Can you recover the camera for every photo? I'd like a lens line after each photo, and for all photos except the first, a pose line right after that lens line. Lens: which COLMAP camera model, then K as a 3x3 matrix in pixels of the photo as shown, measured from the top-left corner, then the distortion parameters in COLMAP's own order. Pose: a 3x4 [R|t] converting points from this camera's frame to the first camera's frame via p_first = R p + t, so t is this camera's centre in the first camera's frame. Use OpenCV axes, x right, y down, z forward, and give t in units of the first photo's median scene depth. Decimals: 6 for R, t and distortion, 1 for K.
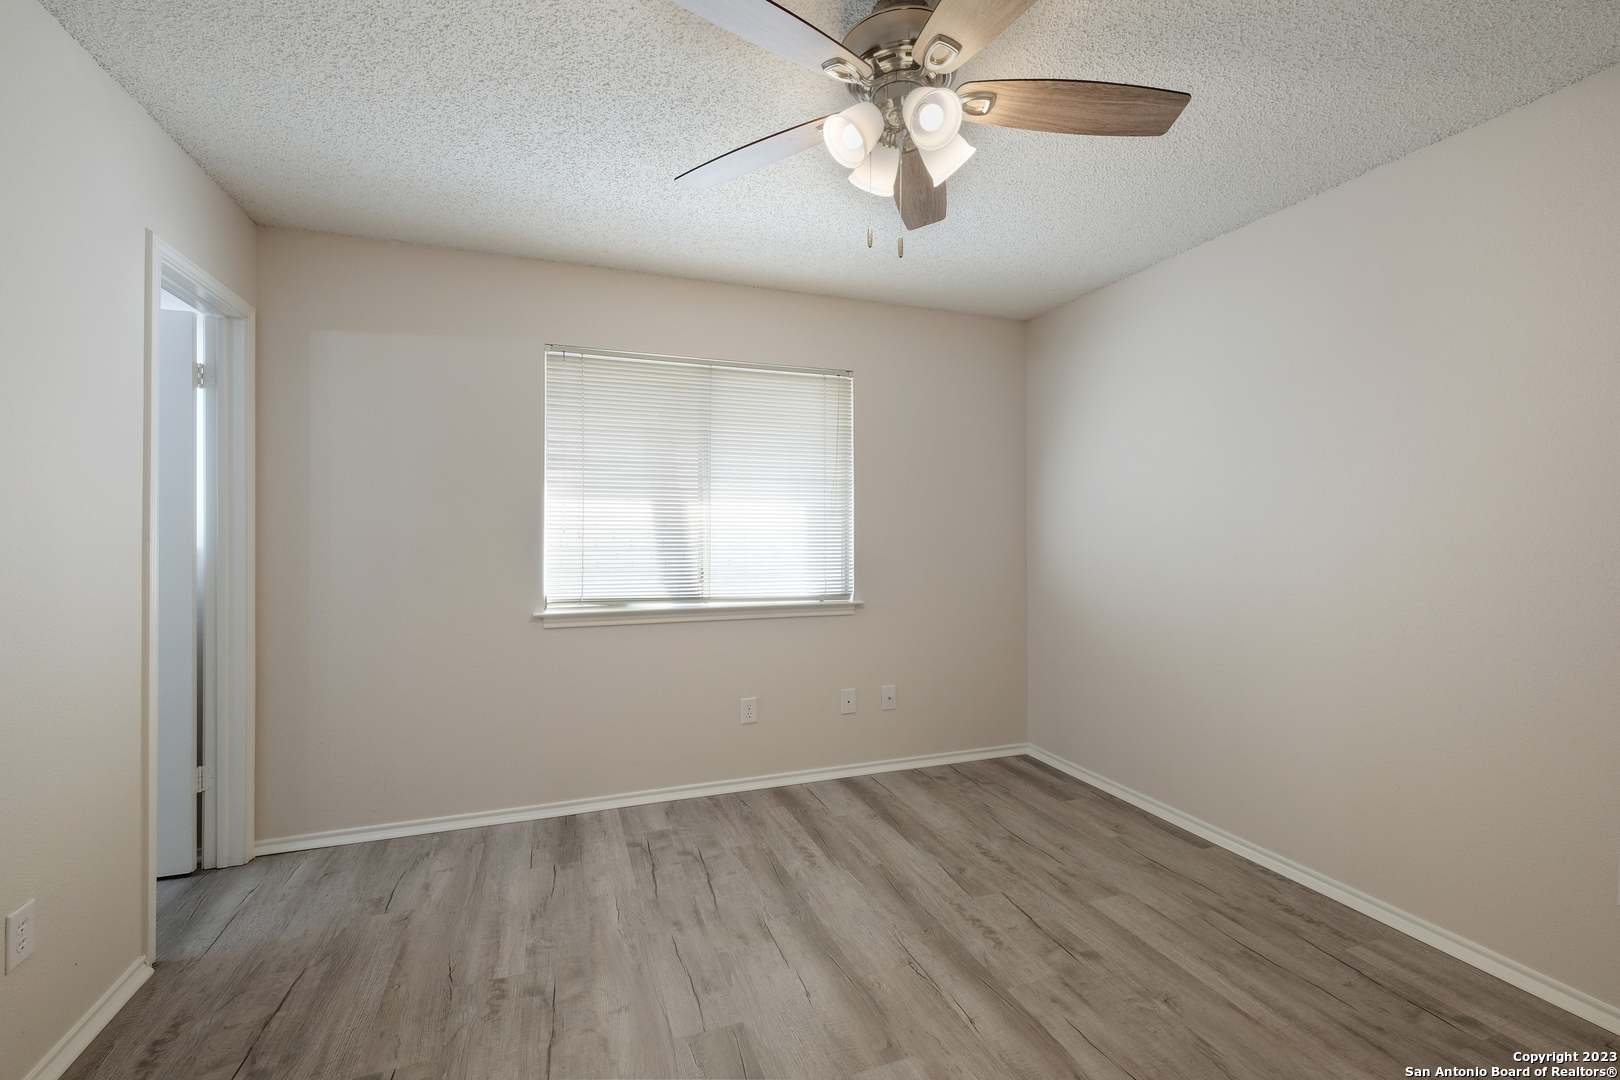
lens RADIAL K [[710.1, 0, 801.1], [0, 710.1, 519.7], [0, 0, 1]] dist [0.001638, -0.001379]
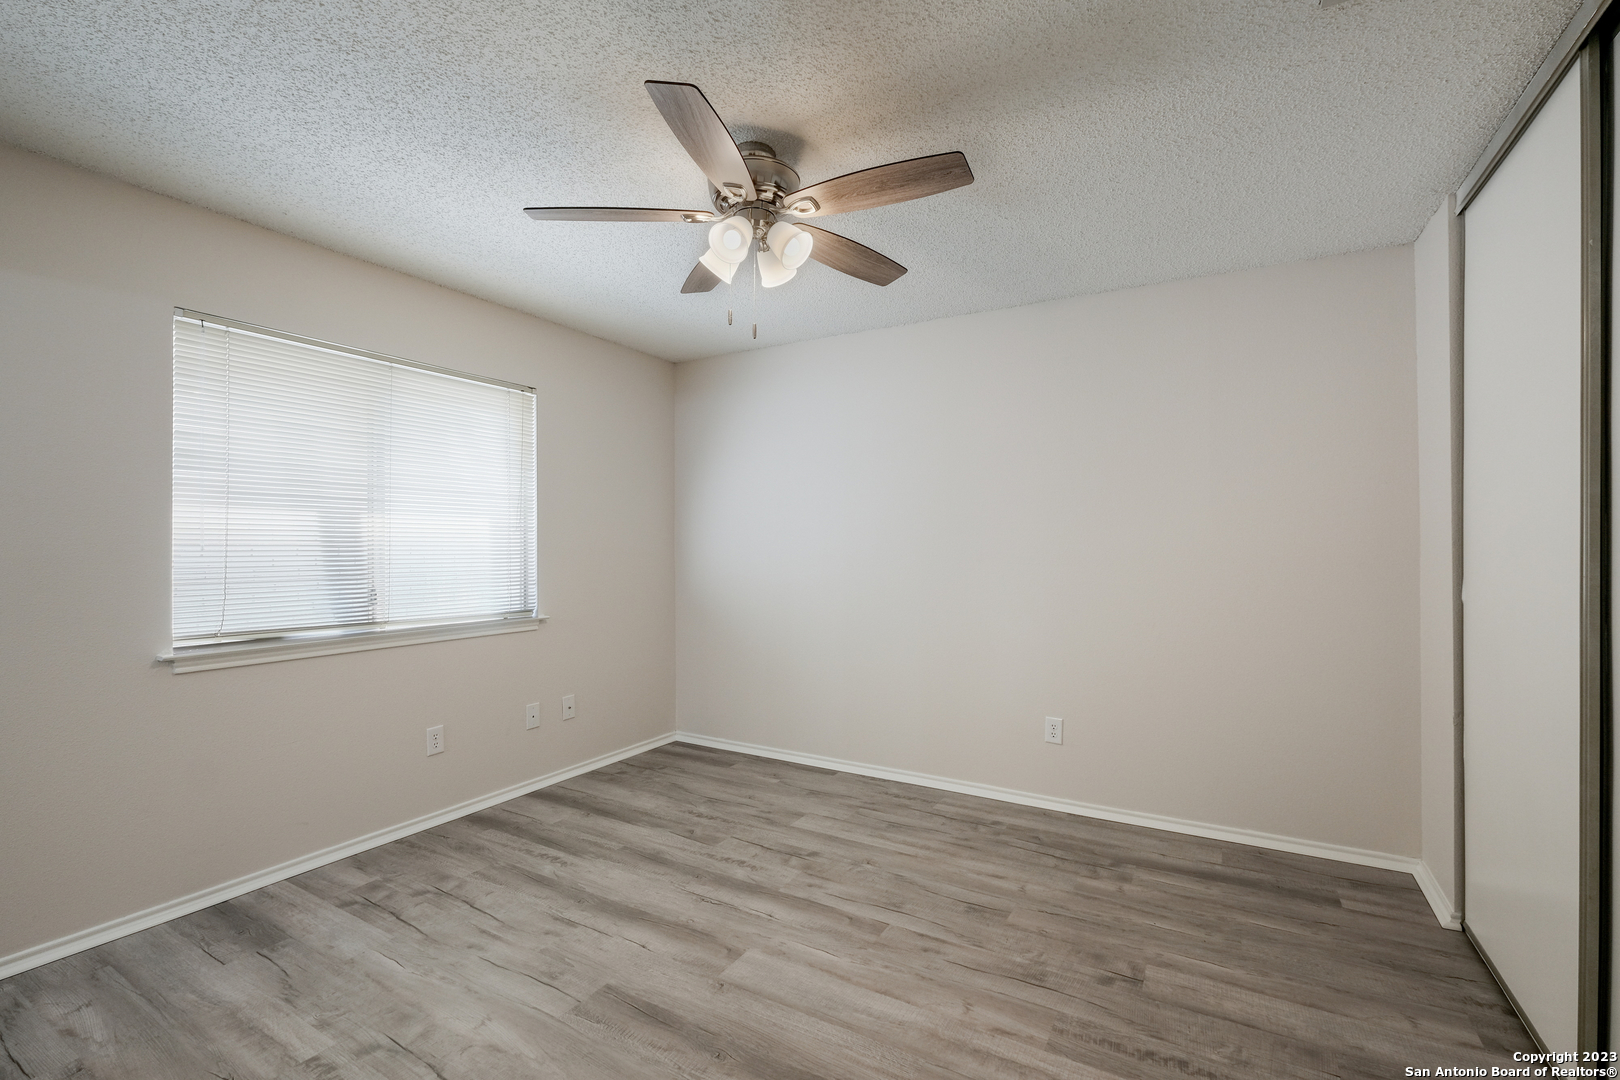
lens RADIAL K [[710.1, 0, 826.6], [0, 710.1, 537.8], [0, 0, 1]] dist [0.001638, -0.001379]
pose [[0.764123, 0.007561, 0.645027, -0.354330], [-0.010069, 0.999949, 0.000207, -0.002551], [-0.644992, -0.006653, 0.764160, -0.053009]]
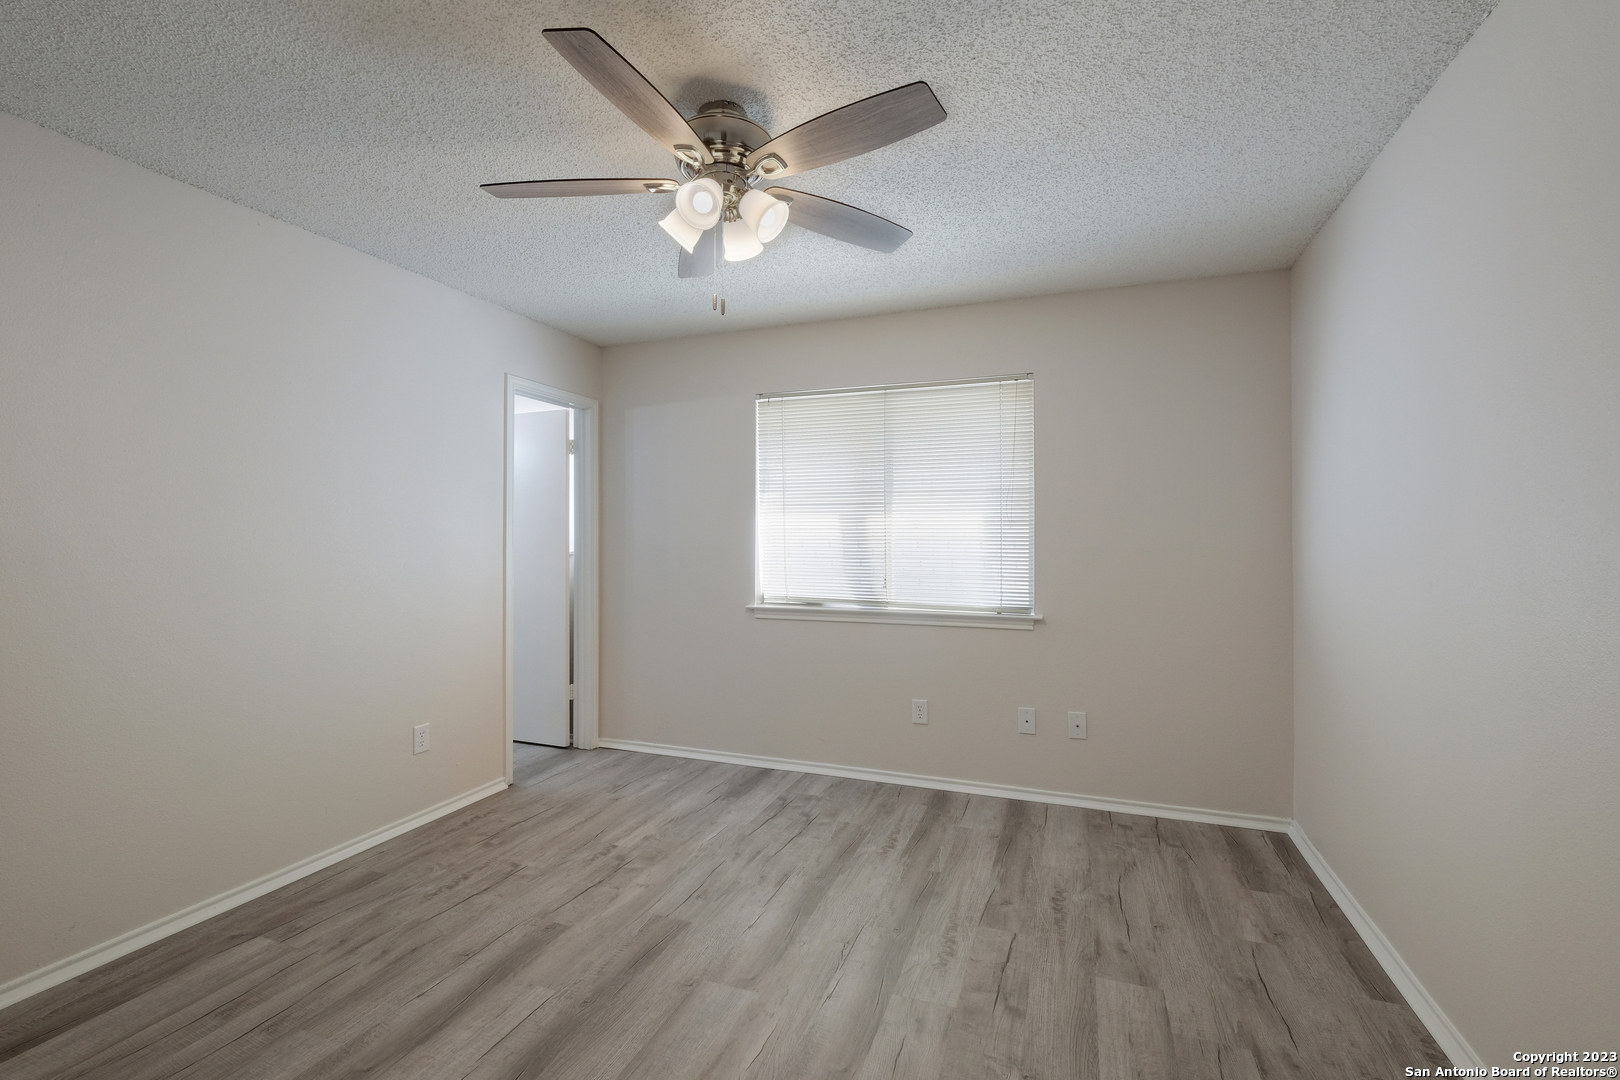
lens RADIAL K [[710.1, 0, 795.5], [0, 710.1, 527.9], [0, 0, 1]] dist [0.001638, -0.001379]
pose [[0.749317, -0.011202, -0.662117, 0.605085], [0.008501, 0.999937, -0.007297, 0.001750], [0.662157, -0.000161, 0.749365, 0.104427]]
